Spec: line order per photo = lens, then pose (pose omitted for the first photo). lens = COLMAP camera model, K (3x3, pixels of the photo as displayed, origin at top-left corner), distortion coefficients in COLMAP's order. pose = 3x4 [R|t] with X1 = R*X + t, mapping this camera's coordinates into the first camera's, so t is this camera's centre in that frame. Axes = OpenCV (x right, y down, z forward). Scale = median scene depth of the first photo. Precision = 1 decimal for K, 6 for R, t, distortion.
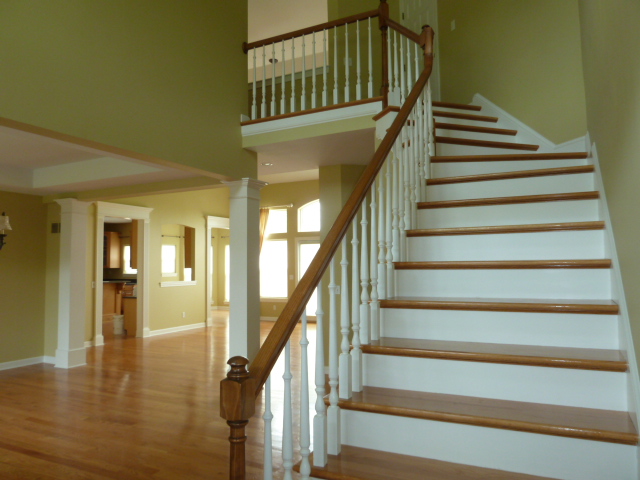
lens RADIAL K [[481.0, 0, 320.7], [0, 481.0, 237.4], [0, 0, 1]] dist [-0.008977, 0.008947]
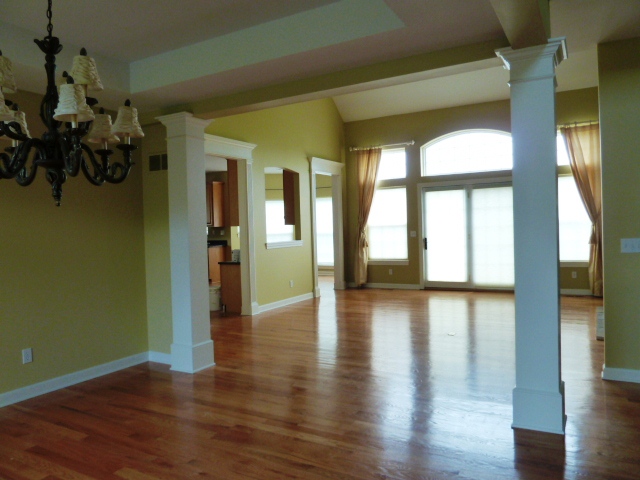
lens RADIAL K [[481.0, 0, 319.7], [0, 481.0, 241.8], [0, 0, 1]] dist [-0.008977, 0.008947]
pose [[0.998453, -0.016604, -0.053074, -0.216375], [0.021397, 0.995617, 0.091041, 0.024542], [0.051330, -0.092035, 0.994432, 0.251610]]
